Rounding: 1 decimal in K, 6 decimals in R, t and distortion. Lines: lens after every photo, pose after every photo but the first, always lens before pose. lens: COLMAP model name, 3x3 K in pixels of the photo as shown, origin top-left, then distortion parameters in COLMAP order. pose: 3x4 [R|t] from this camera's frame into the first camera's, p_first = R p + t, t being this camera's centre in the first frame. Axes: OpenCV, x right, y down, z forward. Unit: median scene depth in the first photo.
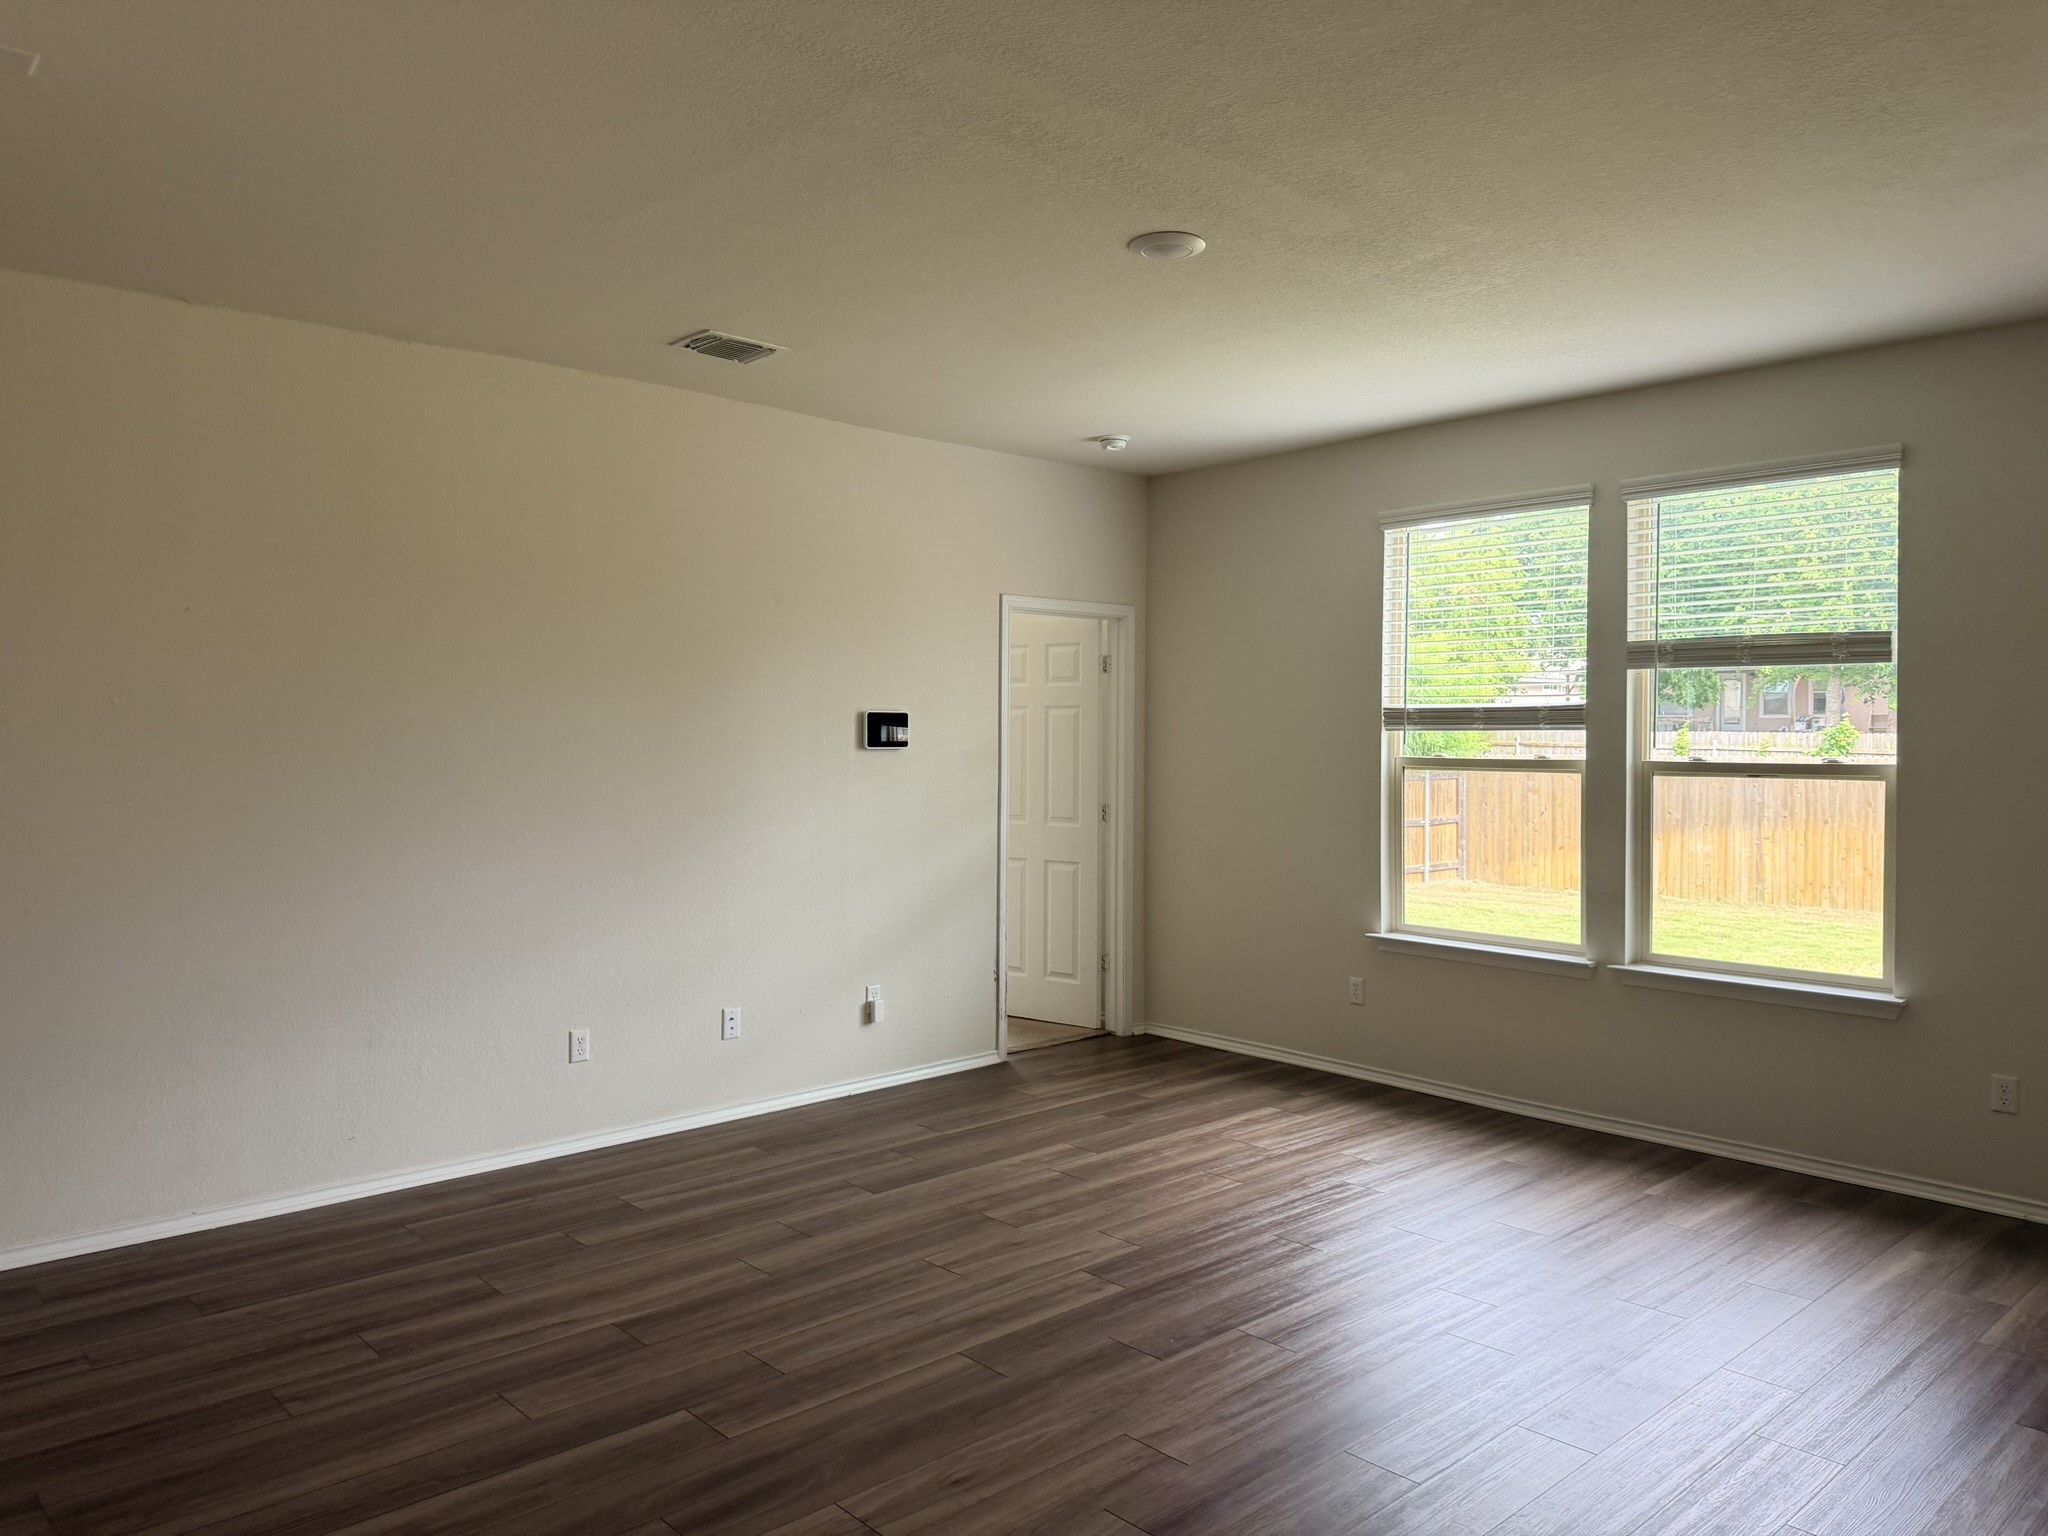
lens RADIAL K [[1442.6, 0, 1015.5], [0, 1442.6, 753.3], [0, 0, 1]] dist [0.055771, -0.067162]
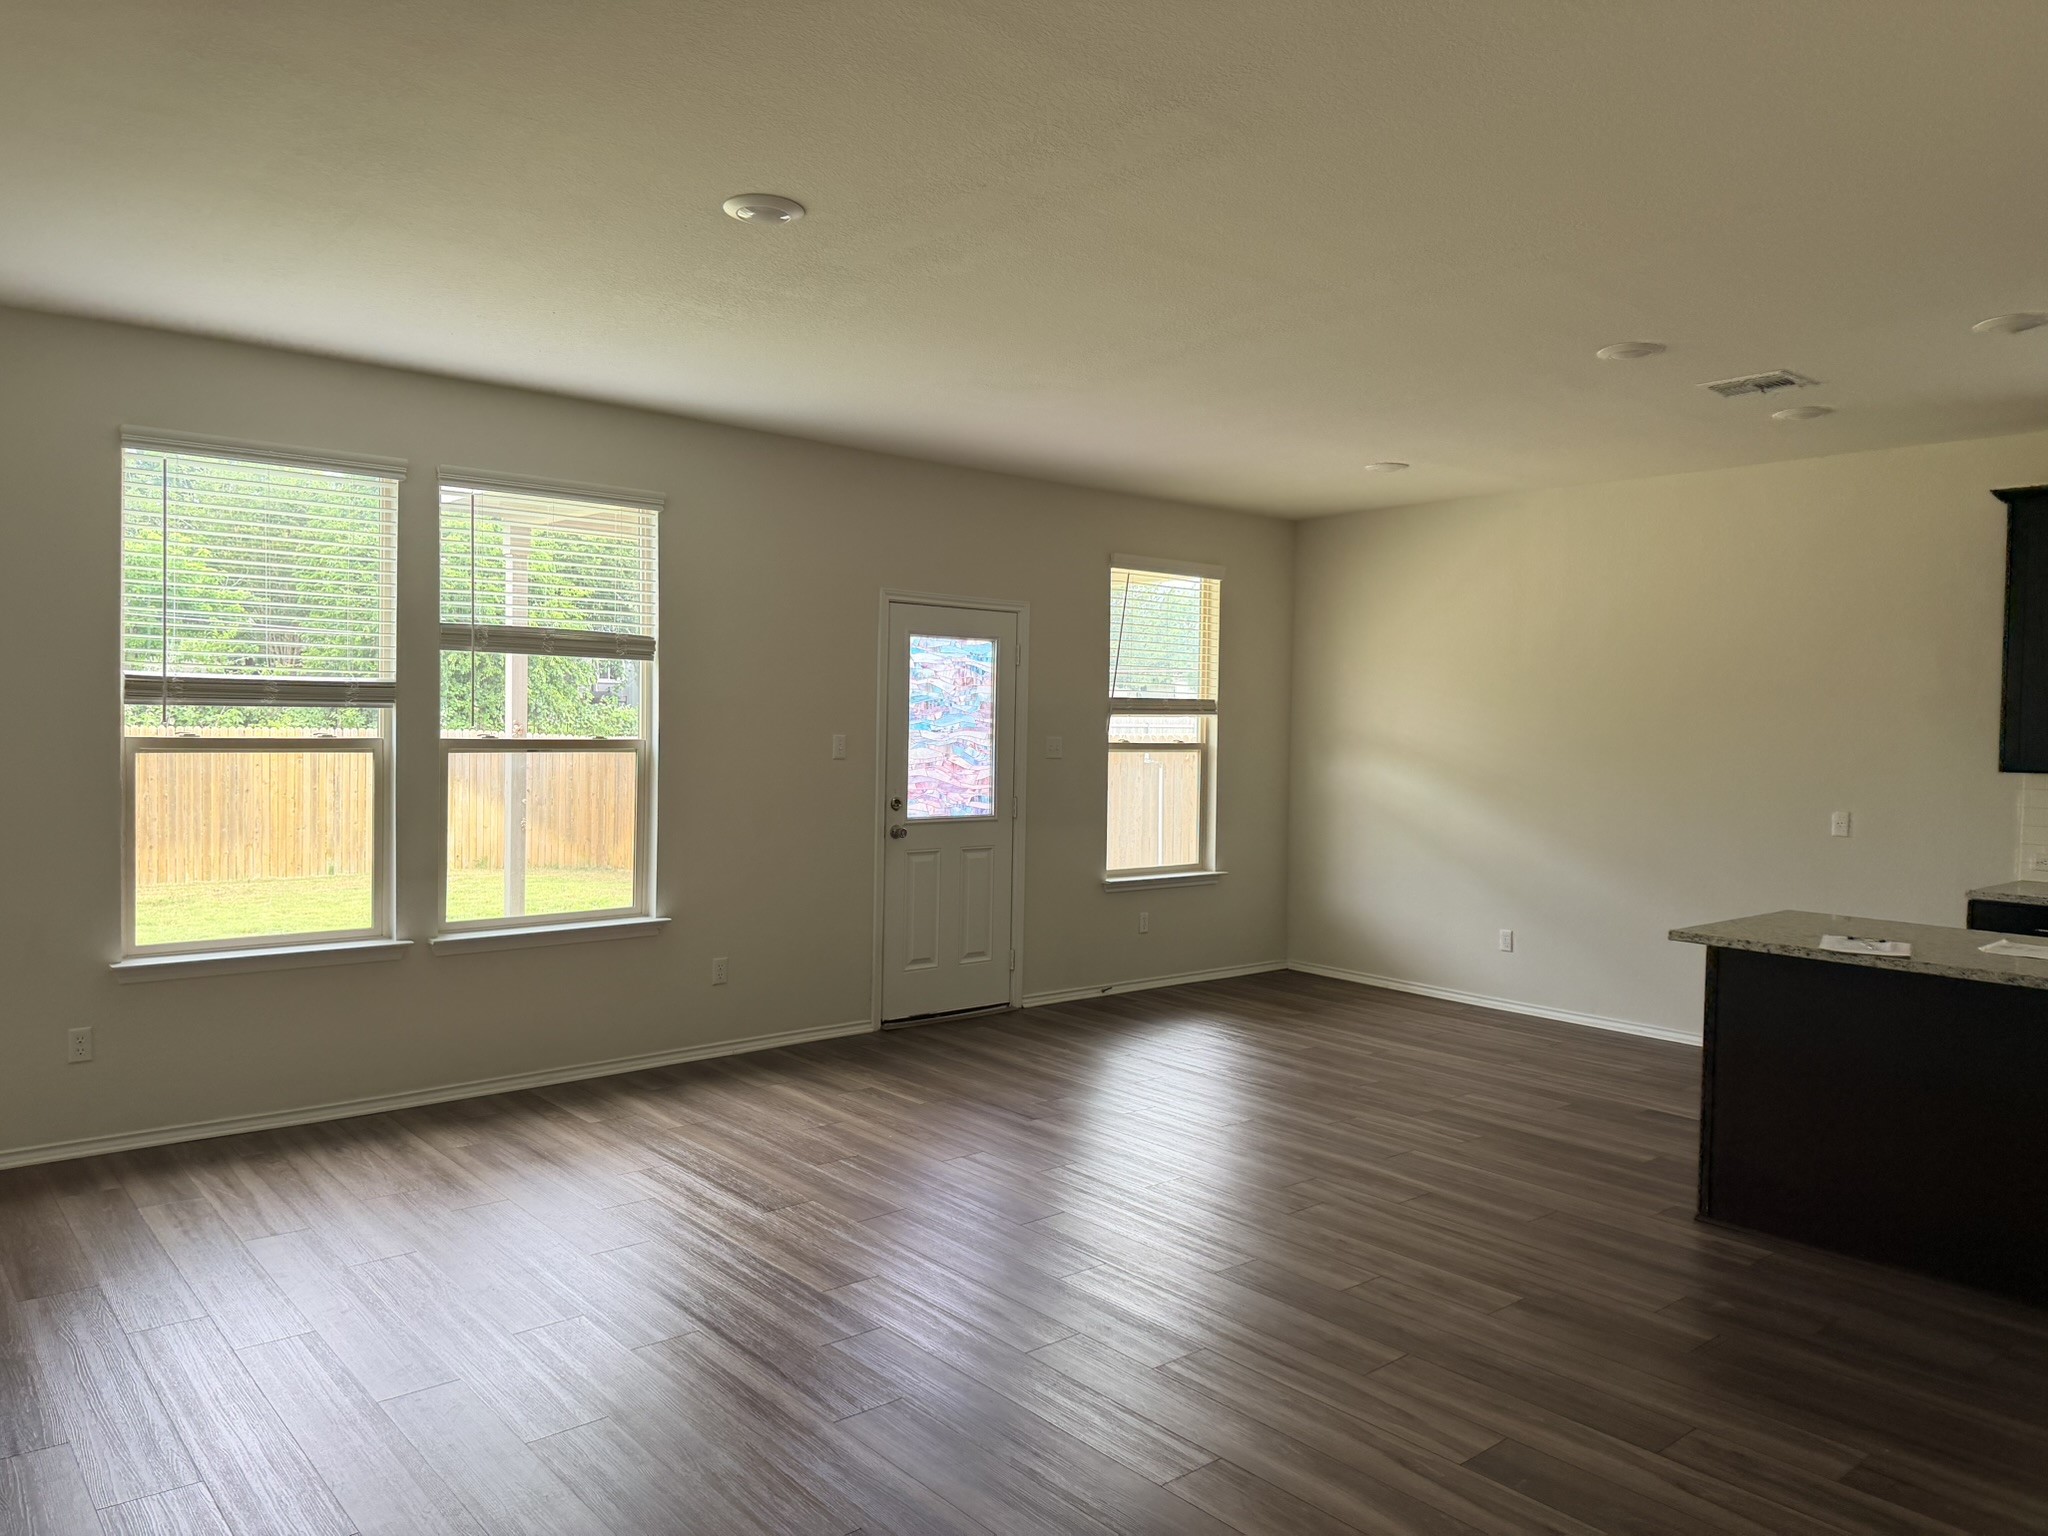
lens RADIAL K [[1442.6, 0, 1017.0], [0, 1442.6, 752.6], [0, 0, 1]] dist [0.055771, -0.067162]
pose [[0.030767, -0.028004, 0.999134, -0.664938], [-0.005758, 0.999586, 0.028194, -0.018333], [-0.999510, -0.006621, 0.030593, 0.628942]]
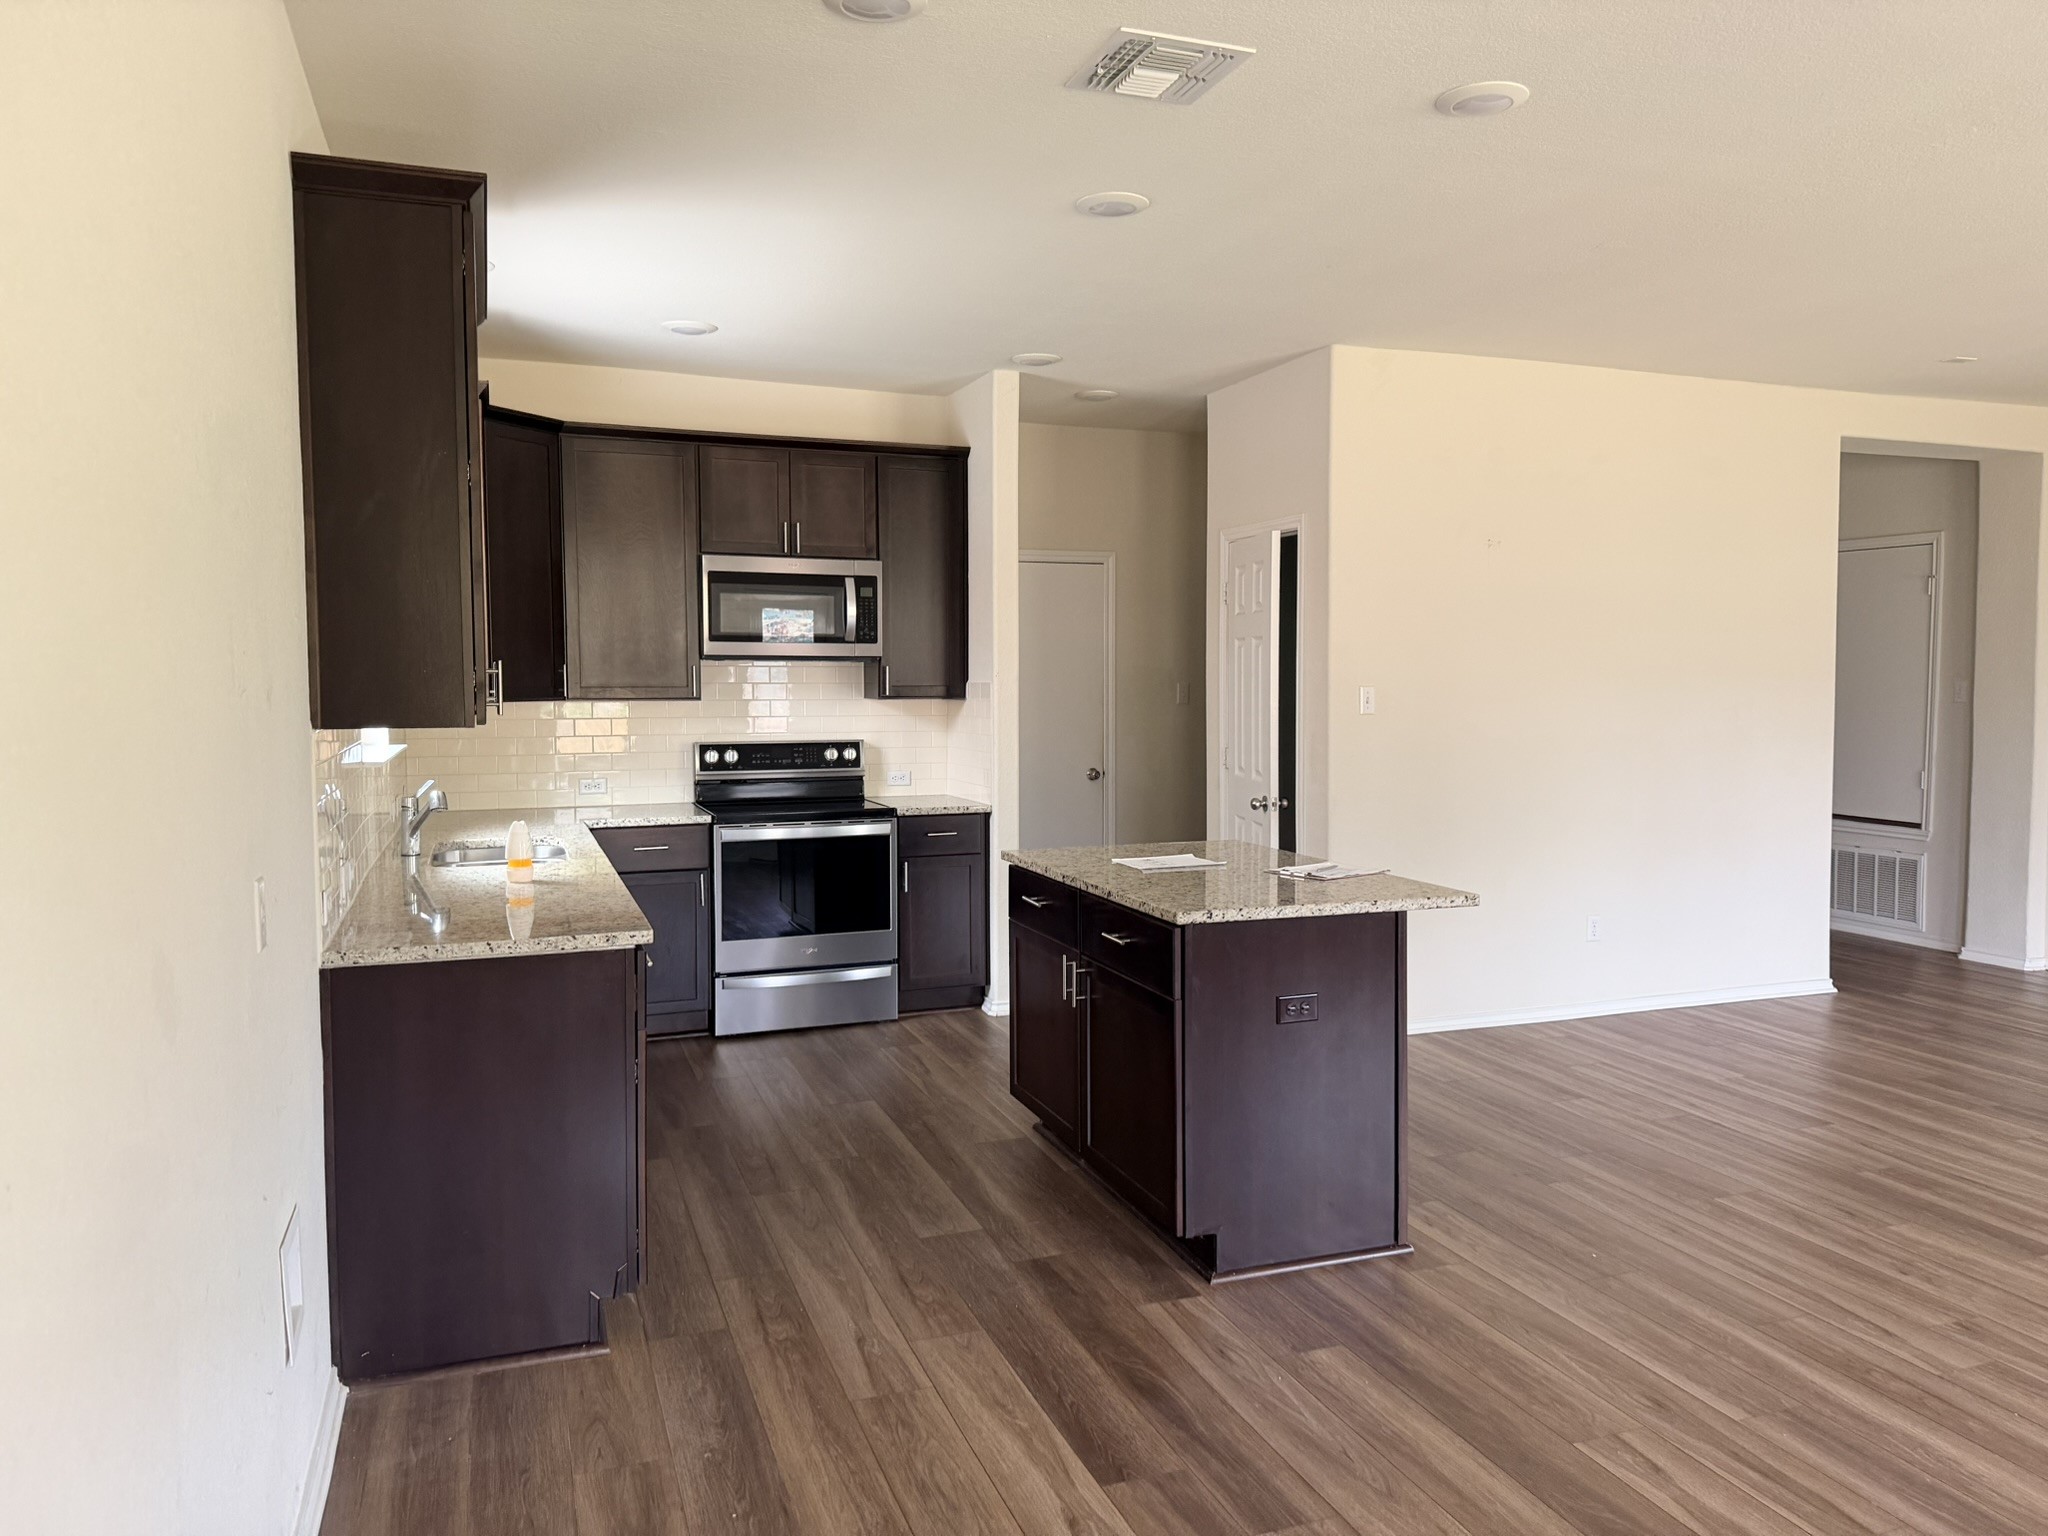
lens RADIAL K [[1442.6, 0, 1040.4], [0, 1442.6, 749.6], [0, 0, 1]] dist [0.055771, -0.067162]
pose [[-0.370196, 0.048695, -0.927676, 1.060539], [-0.008816, 0.998396, 0.055925, -0.001965], [0.928912, 0.028882, -0.369173, 0.313416]]
